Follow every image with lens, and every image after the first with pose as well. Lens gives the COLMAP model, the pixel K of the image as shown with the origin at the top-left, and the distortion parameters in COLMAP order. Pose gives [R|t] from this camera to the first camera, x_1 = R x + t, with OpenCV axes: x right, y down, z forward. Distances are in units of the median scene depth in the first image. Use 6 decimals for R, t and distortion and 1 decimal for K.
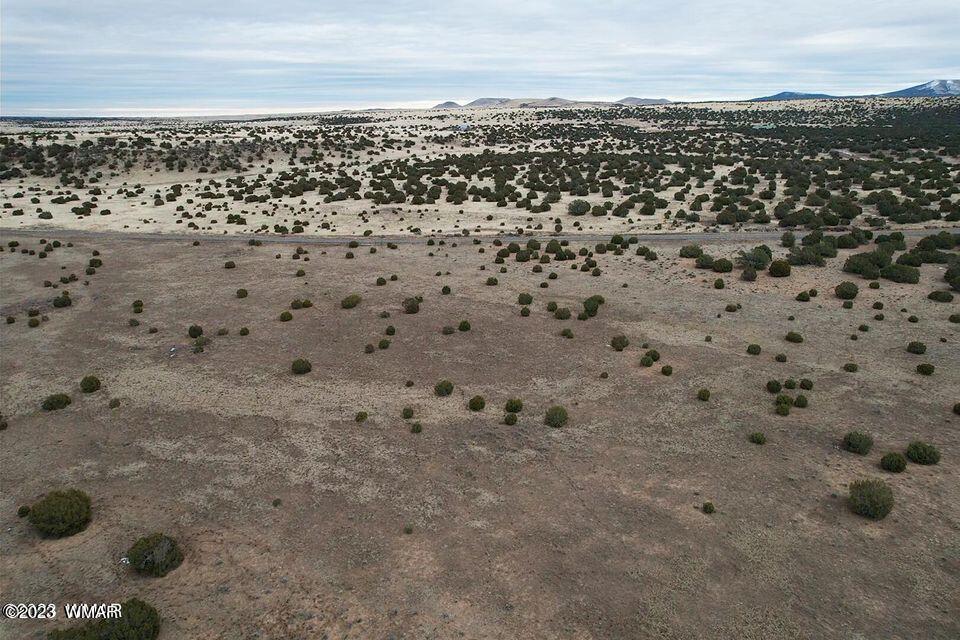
lens RADIAL K [[620.9, 0, 481.9], [0, 620.9, 318.6], [0, 0, 1]] dist [-0.082401, 0.078654]
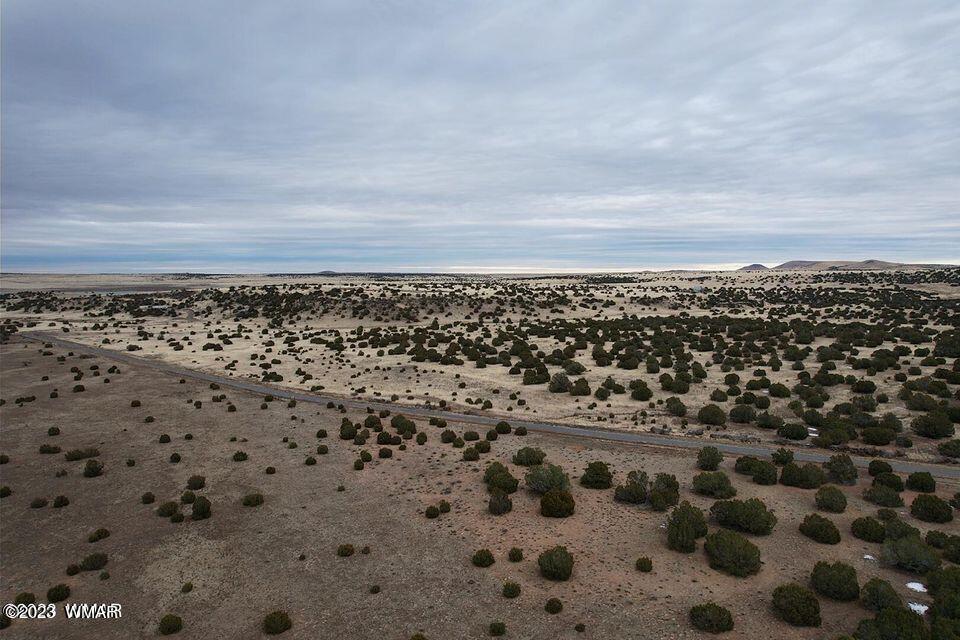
lens RADIAL K [[609.9, 0, 480.0], [0, 609.9, 320.0], [0, 0, 1]] dist [-0.075699, 0.072865]
pose [[0.883673, 0.044510, -0.465983, 0.352353], [-0.156889, 0.966054, -0.205245, -0.062462], [0.441029, 0.254477, 0.860659, 0.186608]]
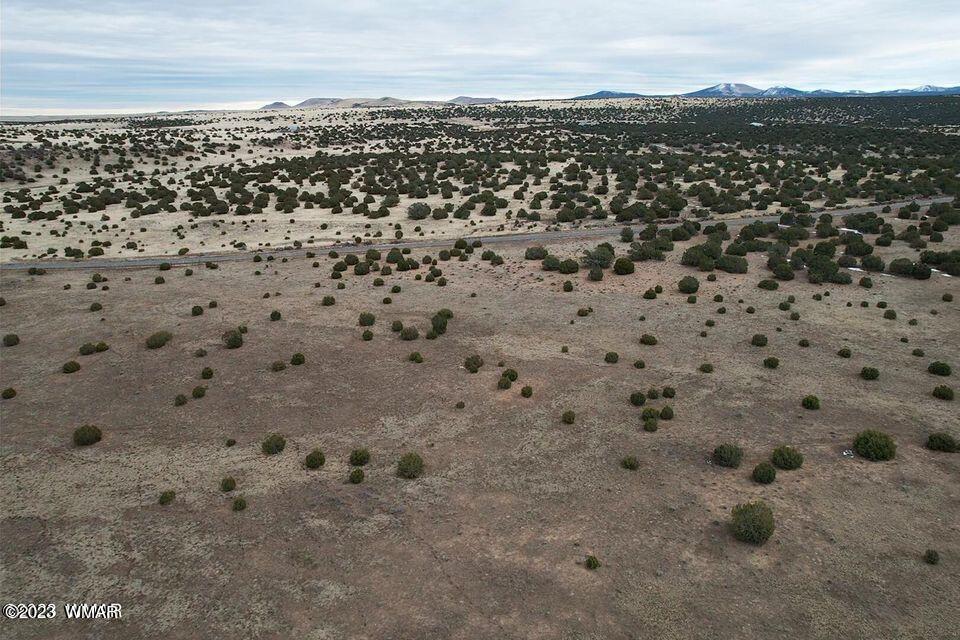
lens RADIAL K [[620.9, 0, 481.9], [0, 620.9, 318.6], [0, 0, 1]] dist [-0.082401, 0.078654]
pose [[0.967752, -0.081178, 0.238466, 0.008125], [0.081044, 0.996656, 0.010383, -0.012937], [-0.238512, 0.009278, 0.971095, 0.039756]]
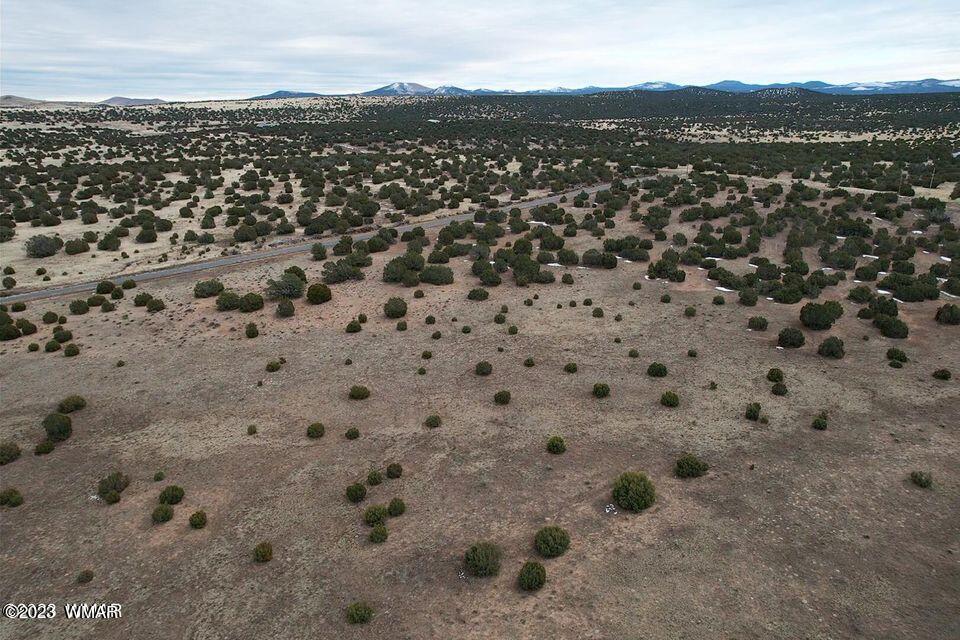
lens RADIAL K [[620.9, 0, 481.9], [0, 620.9, 318.6], [0, 0, 1]] dist [-0.082401, 0.078654]
pose [[0.740501, -0.217615, 0.635847, 0.053656], [0.216874, 0.972883, 0.080395, -0.034005], [-0.636100, 0.078367, 0.767617, 0.105263]]
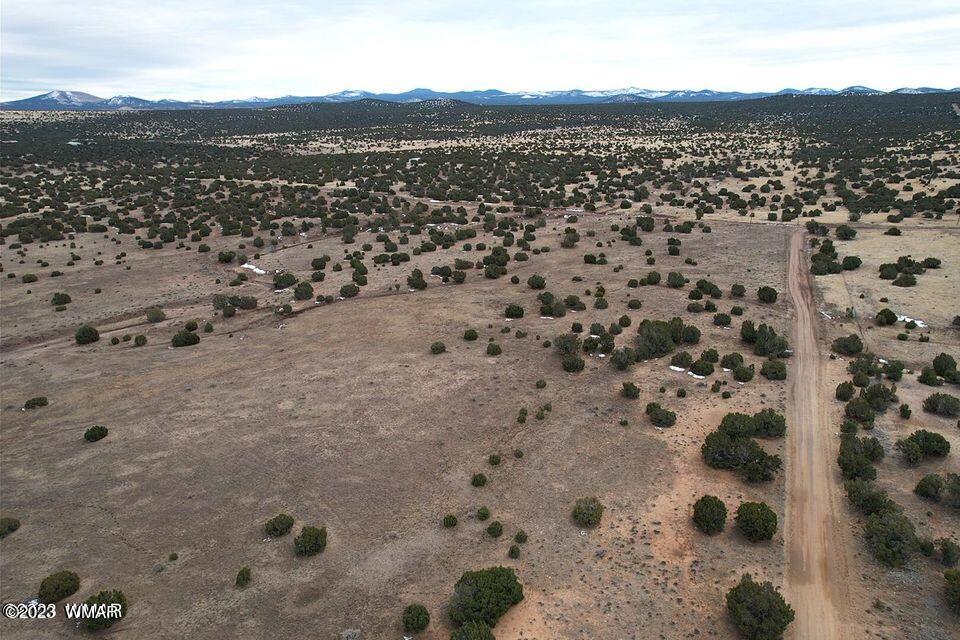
lens RADIAL K [[620.9, 0, 481.9], [0, 620.9, 318.6], [0, 0, 1]] dist [-0.082401, 0.078654]
pose [[0.375822, -0.292754, 0.879234, -0.233350], [0.303277, 0.935395, 0.181821, 0.130321], [-0.875660, 0.198319, 0.440327, -0.544359]]
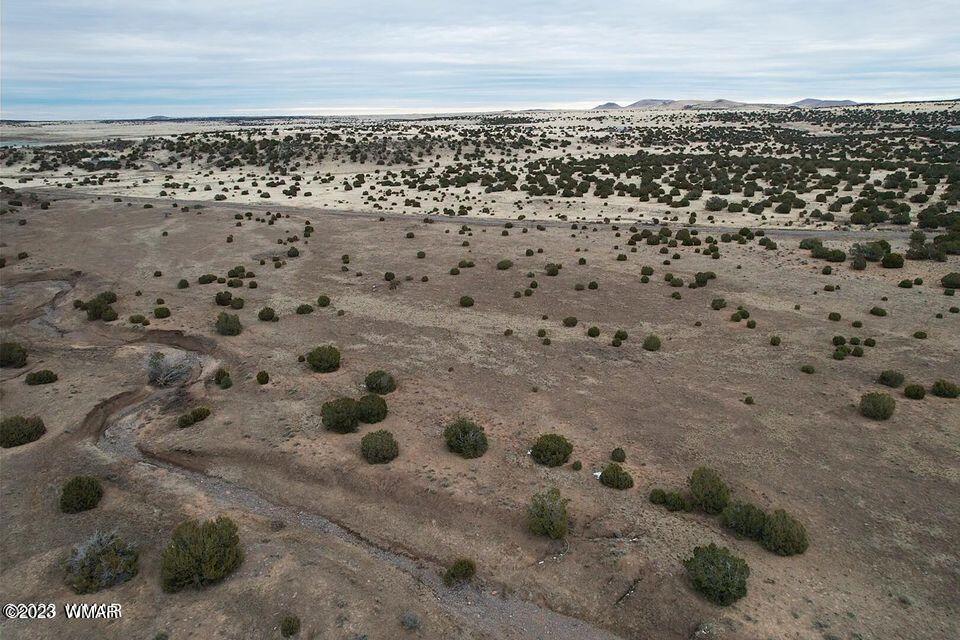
lens RADIAL K [[620.9, 0, 481.9], [0, 620.9, 318.6], [0, 0, 1]] dist [-0.082401, 0.078654]
pose [[0.970065, 0.077234, -0.230234, 0.018799], [-0.077495, 0.996961, 0.007926, 0.034388], [0.230147, 0.010153, 0.973103, -0.107157]]
